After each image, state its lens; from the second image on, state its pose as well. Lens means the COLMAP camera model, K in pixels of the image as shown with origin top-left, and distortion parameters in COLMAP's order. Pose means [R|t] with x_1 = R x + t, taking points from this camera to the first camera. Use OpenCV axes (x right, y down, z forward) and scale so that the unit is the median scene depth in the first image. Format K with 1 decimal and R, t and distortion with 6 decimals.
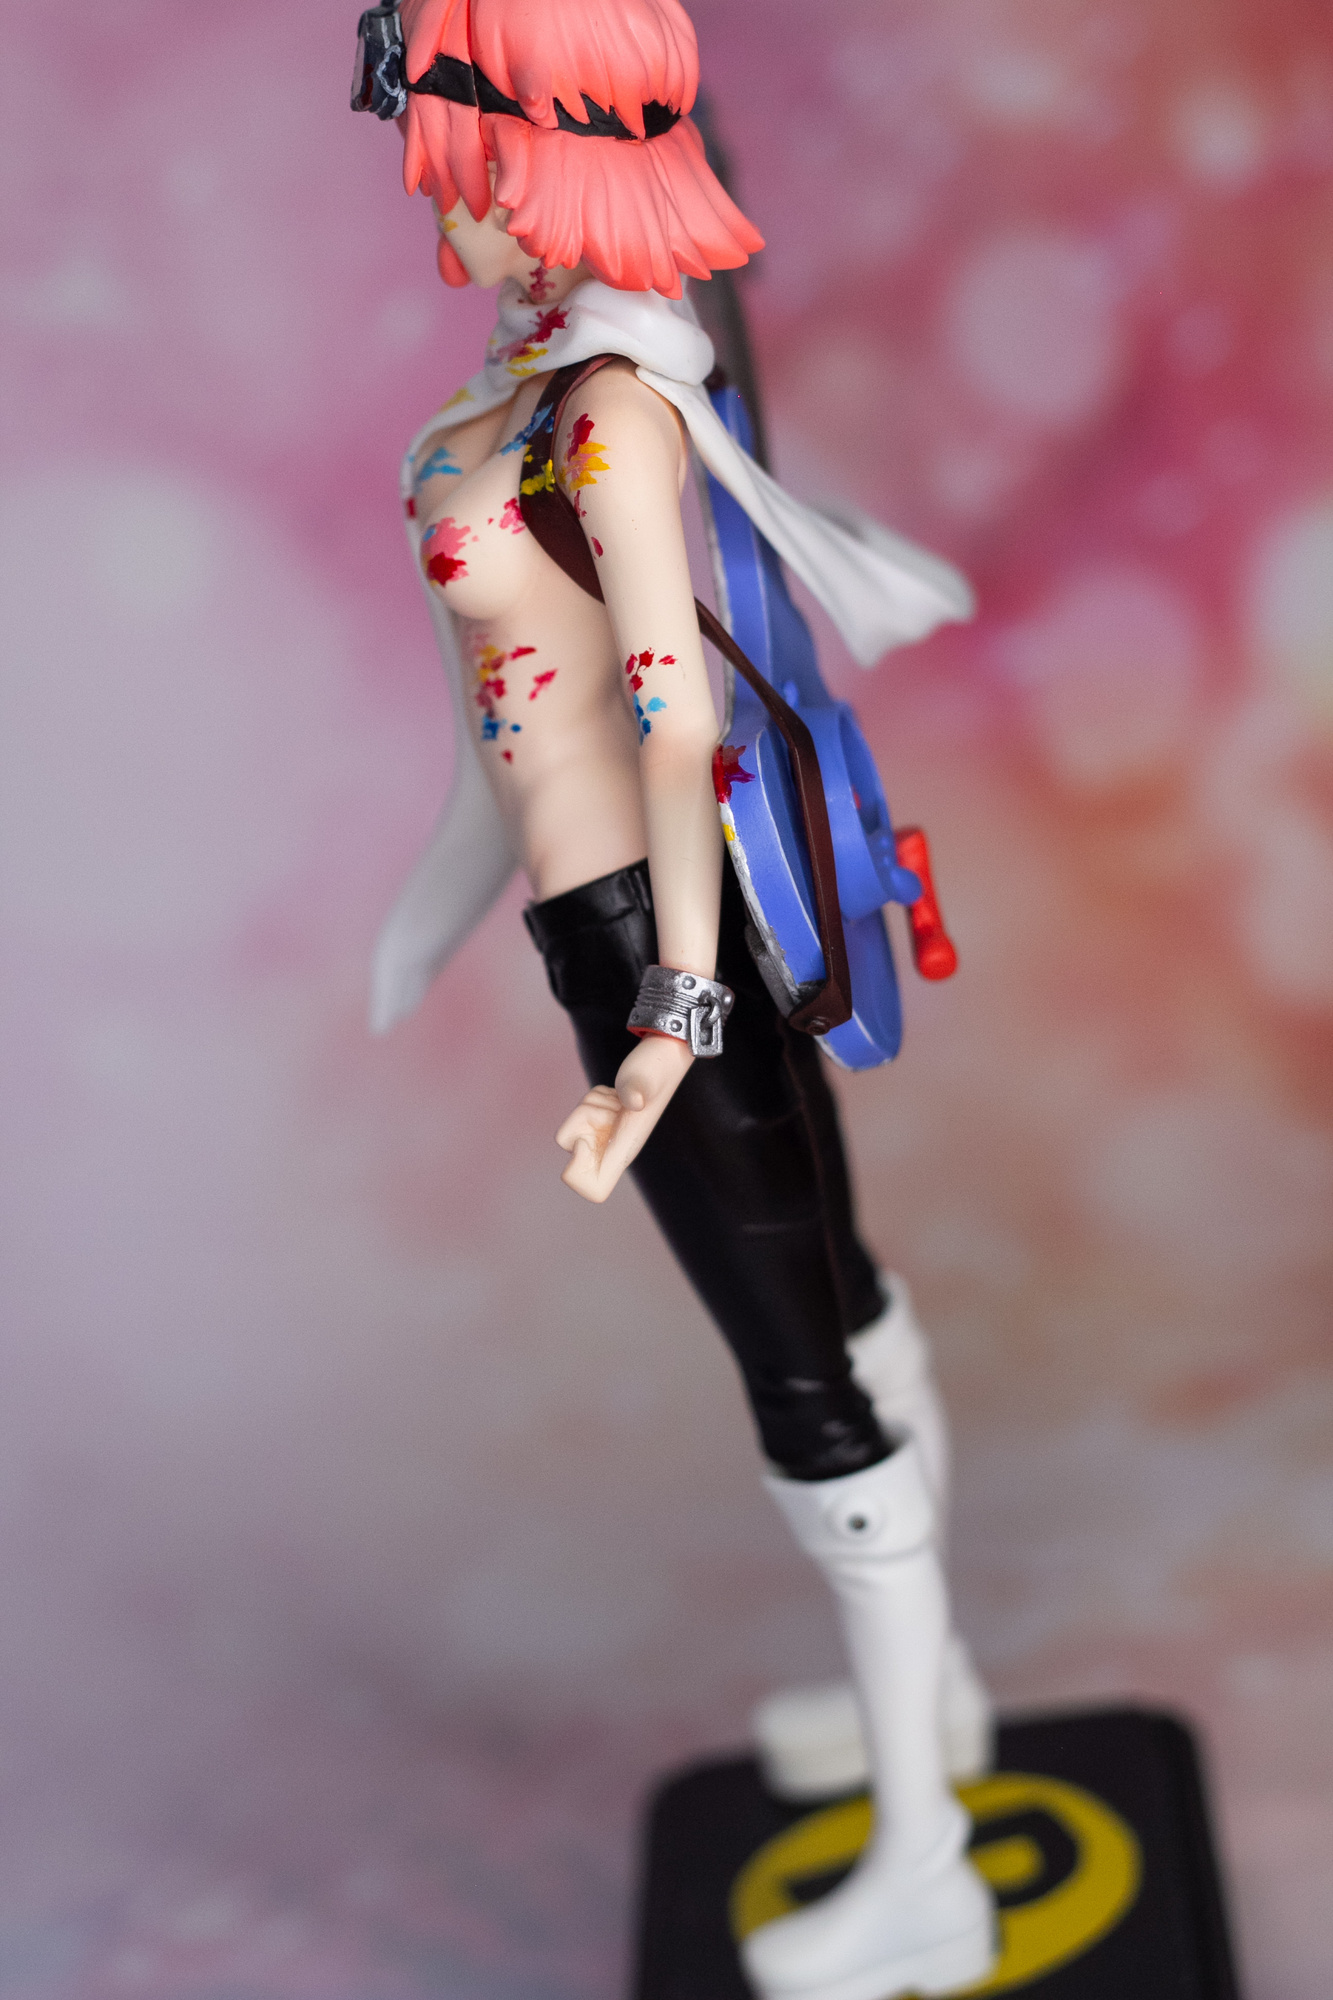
lens RADIAL K [[5149.4, 0, 614.9], [0, 5149.4, 999.3], [0, 0, 1]] dist [-0.090650, -0.179096]
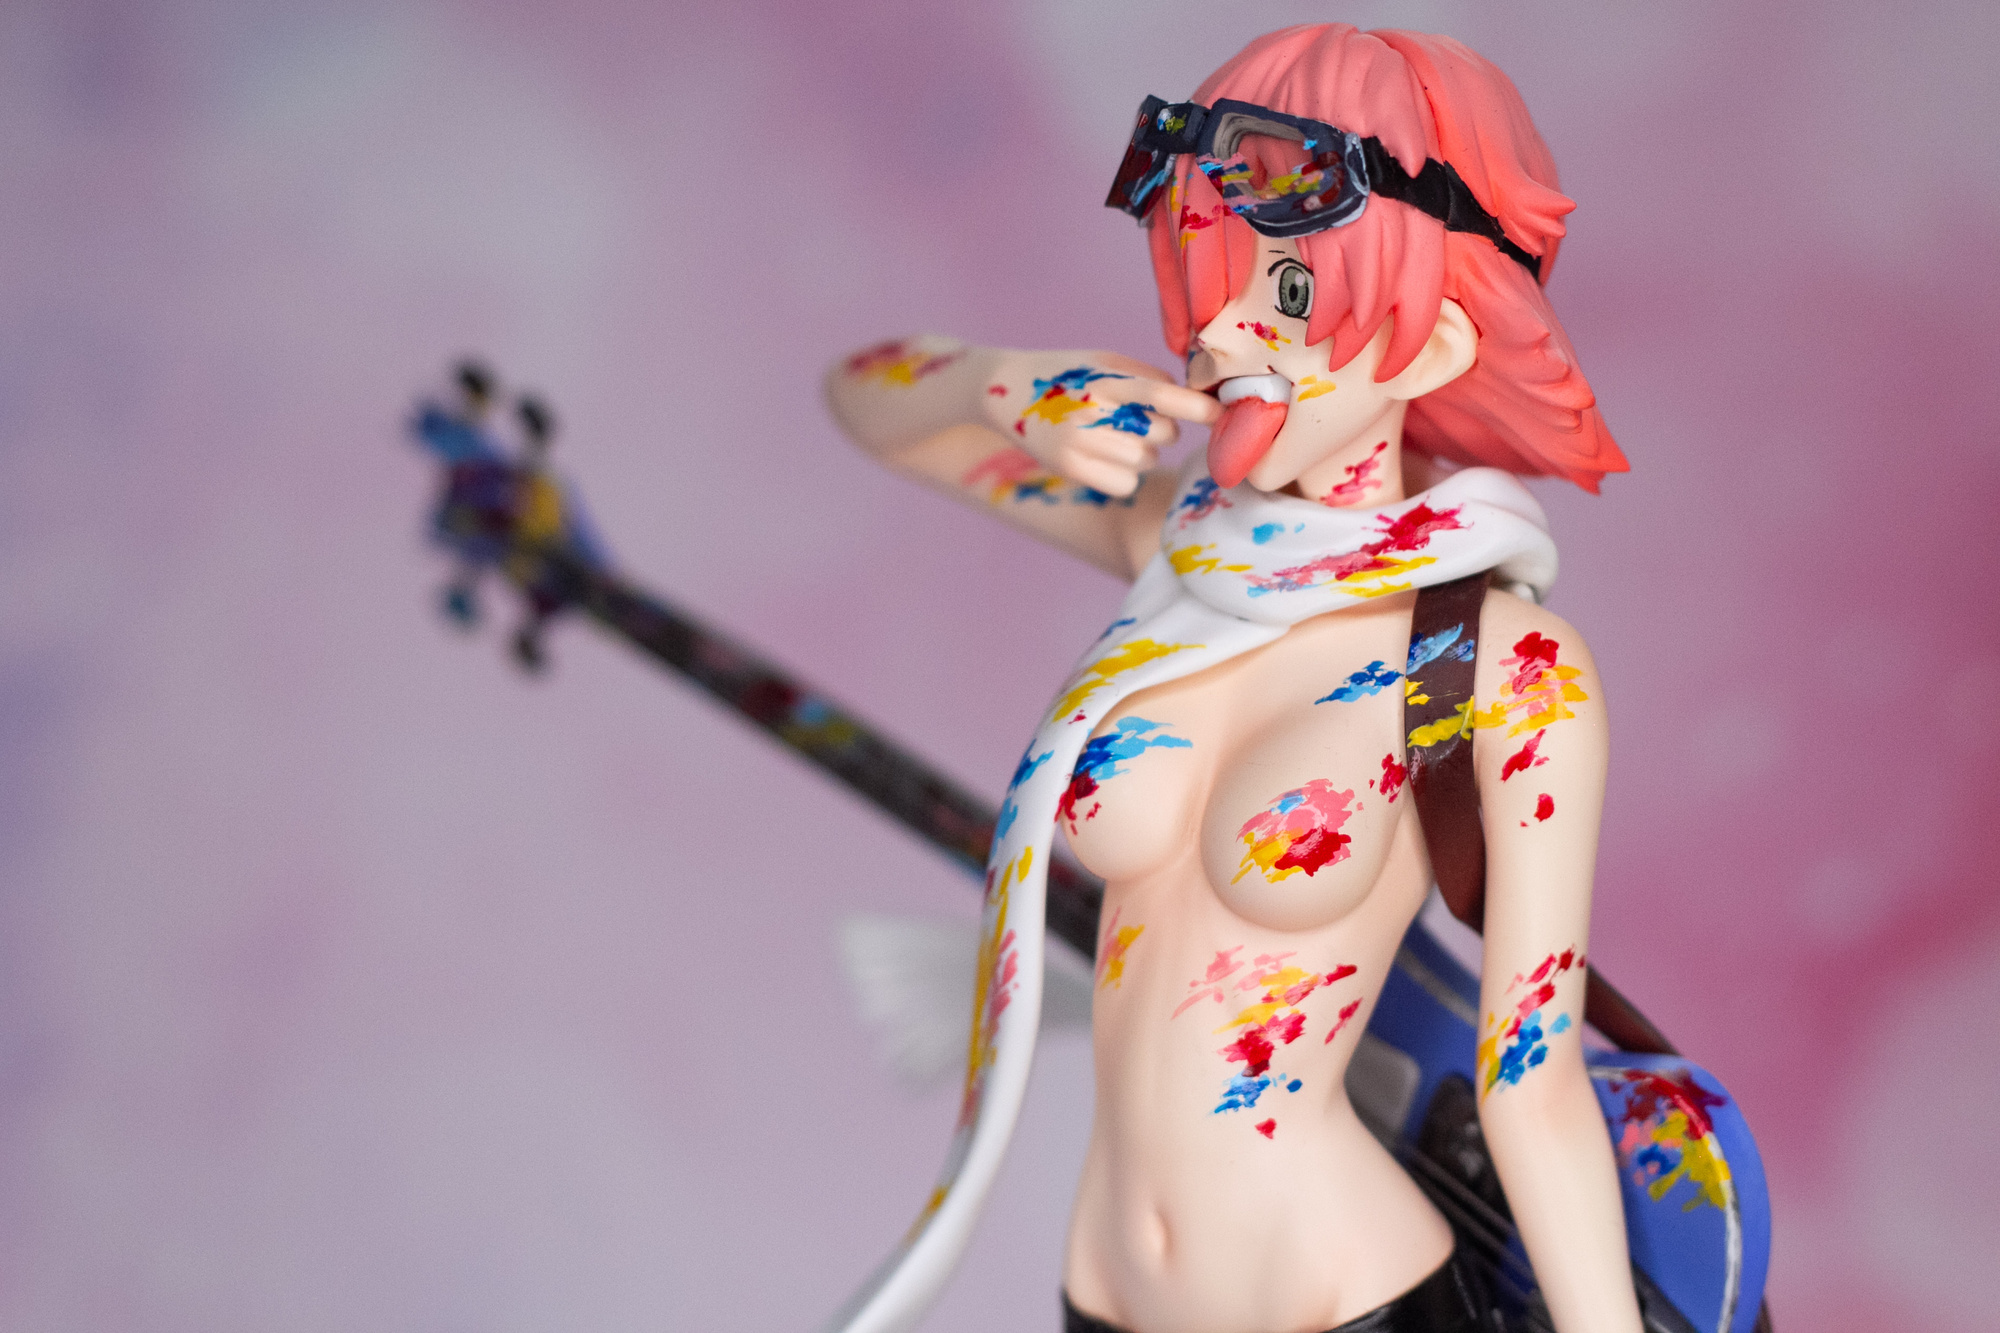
lens RADIAL K [[5149.4, 0, 1000.0], [0, 5149.4, 666.5], [0, 0, 1]] dist [-0.090650, -0.179096]
pose [[0.628790, 0.066331, 0.774740, -0.638562], [0.161294, 0.963557, -0.213406, 0.040943], [-0.760662, 0.259149, 0.595177, 0.597373]]
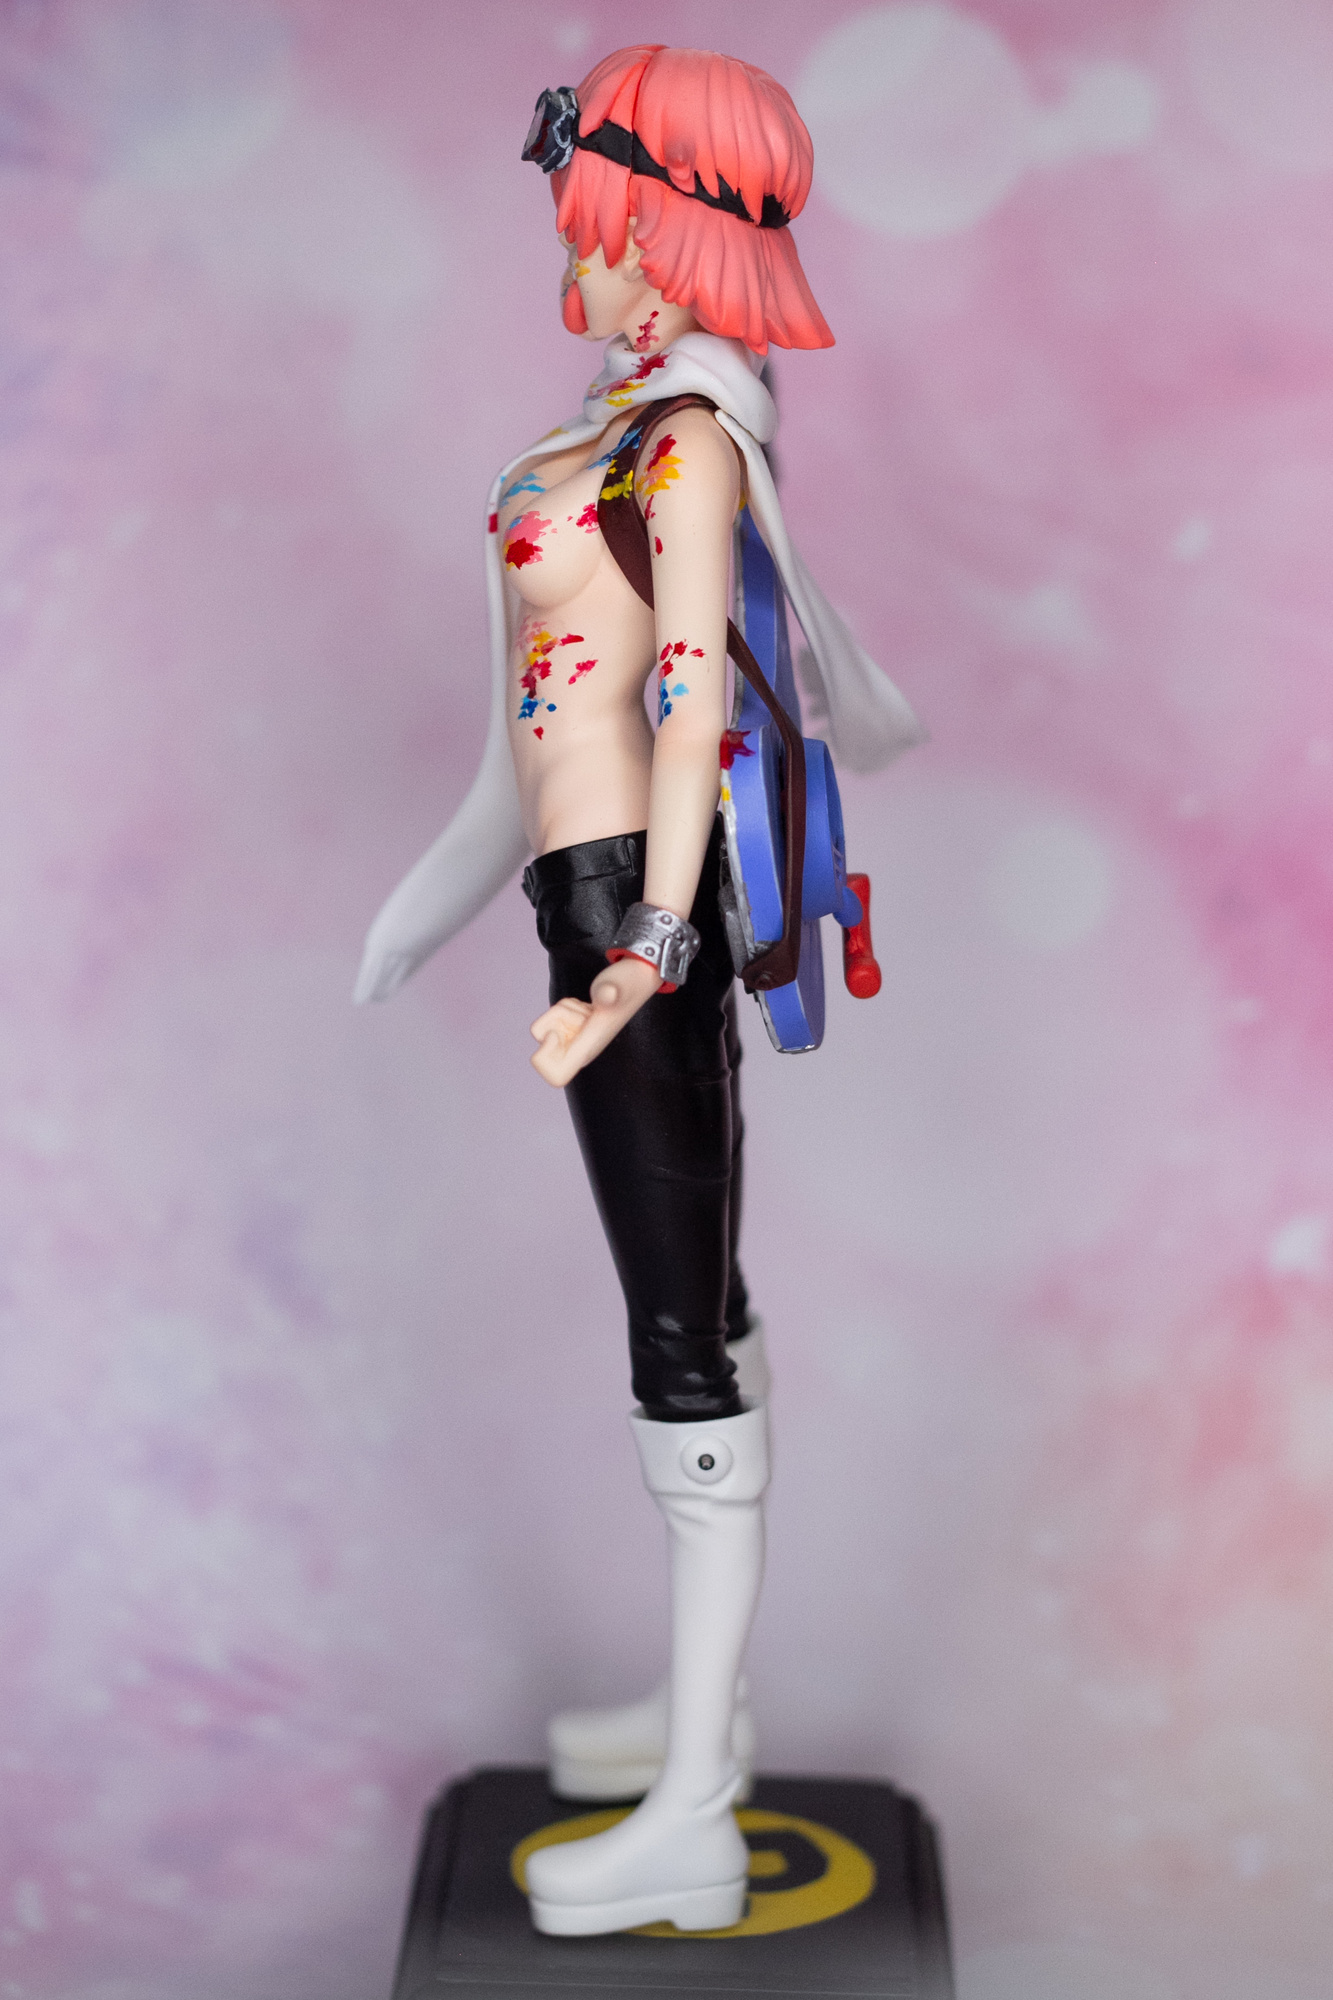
lens RADIAL K [[5149.4, 0, 614.9], [0, 5149.4, 999.3], [0, 0, 1]] dist [-0.090650, -0.179096]
pose [[0.981471, 0.187318, 0.040335, -0.041290], [-0.177863, 0.968934, -0.171849, 0.218528], [-0.071272, 0.161490, 0.984297, -0.154435]]
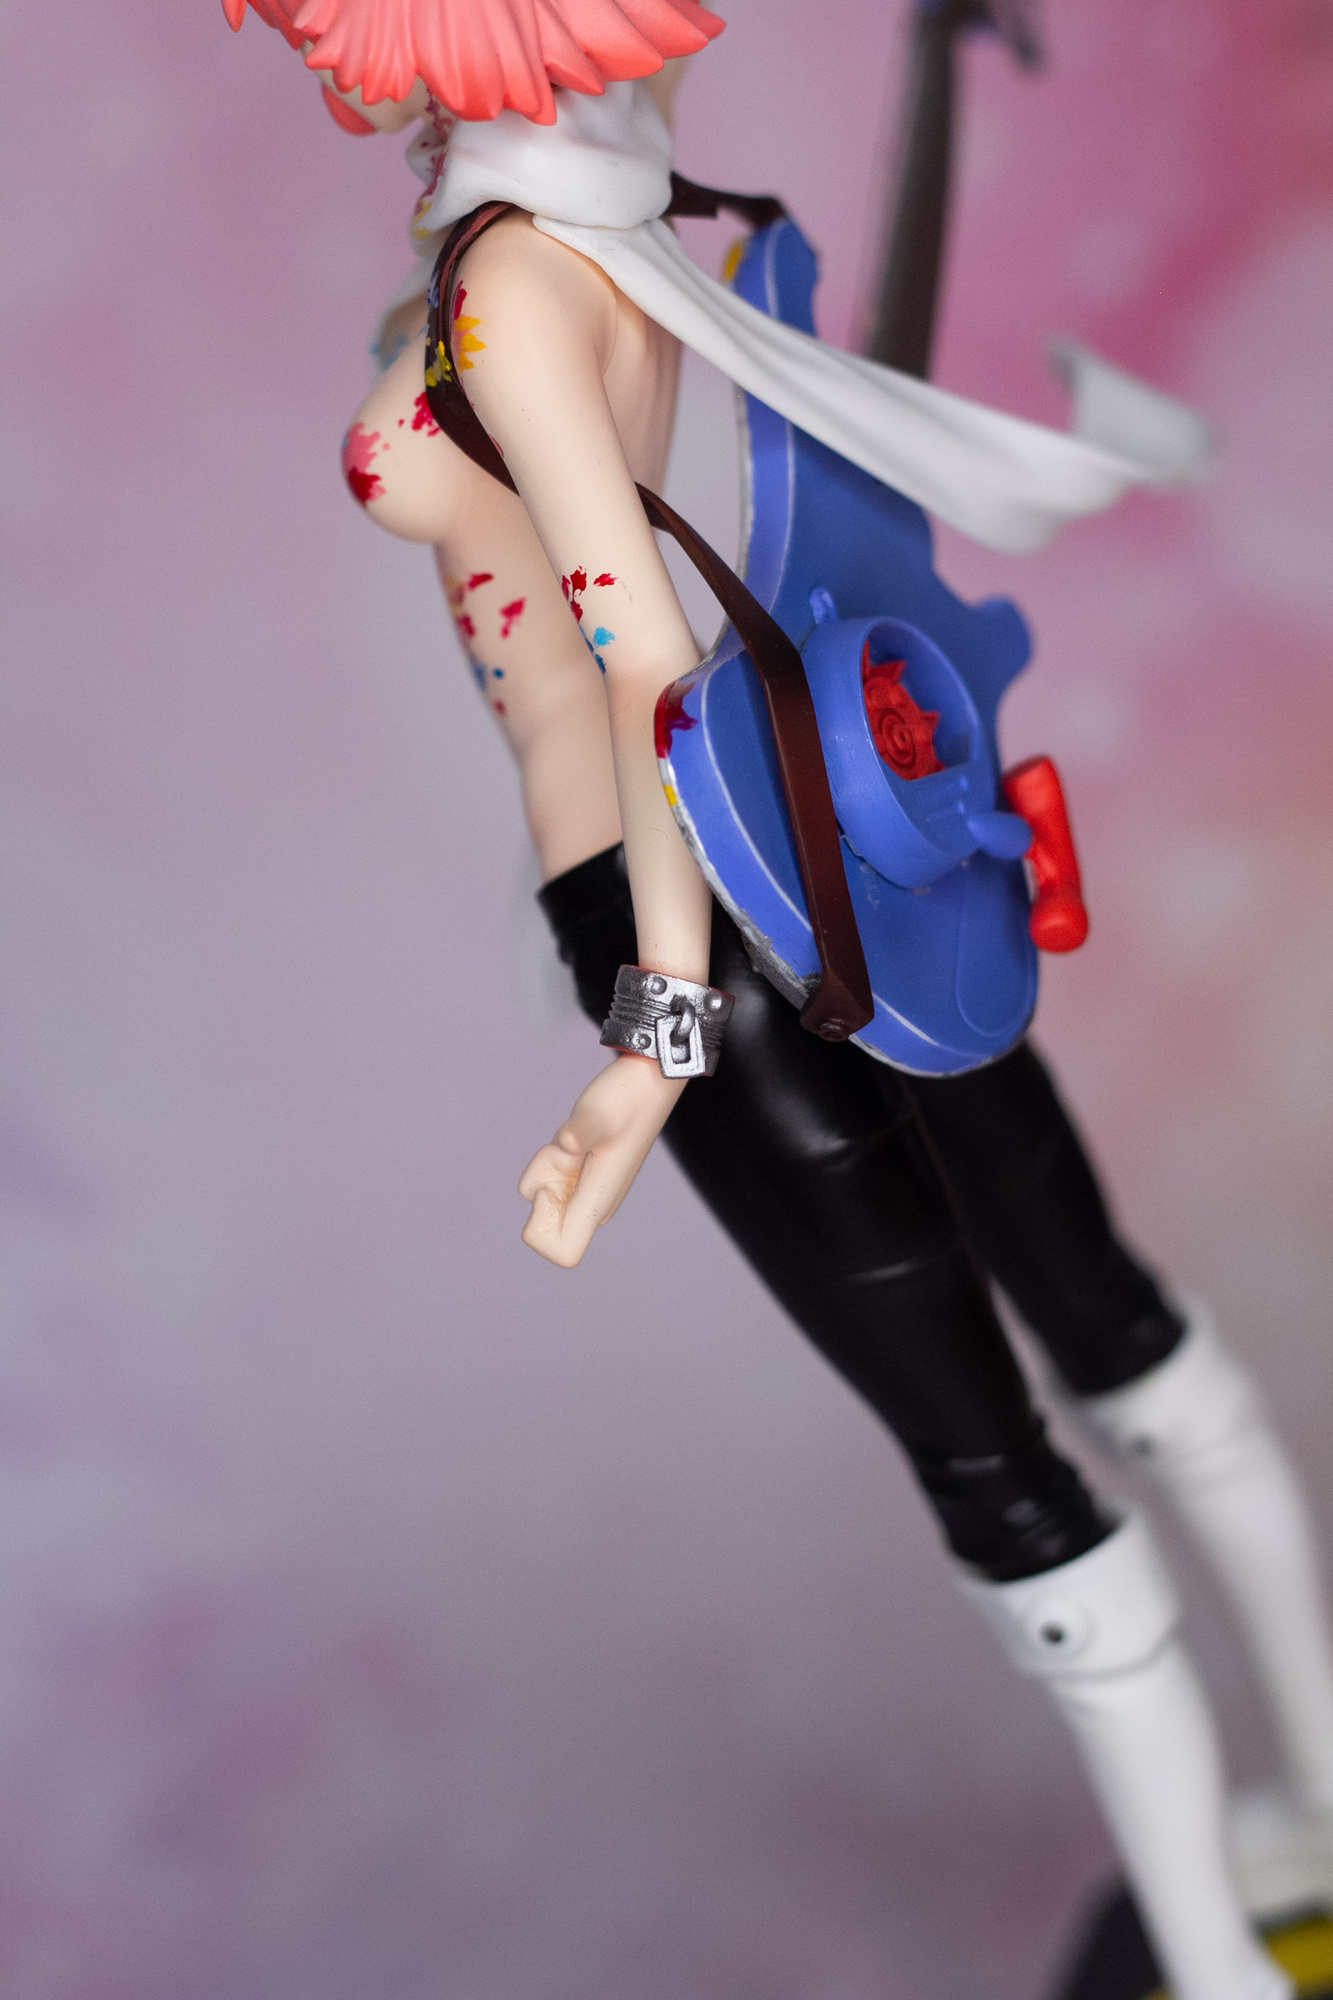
lens RADIAL K [[5149.4, 0, 614.9], [0, 5149.4, 999.3], [0, 0, 1]] dist [-0.090650, -0.179096]
pose [[0.947391, -0.053246, -0.315620, 0.257109], [0.063237, 0.997767, 0.021493, -0.018518], [0.313771, -0.040321, 0.948642, 0.247694]]
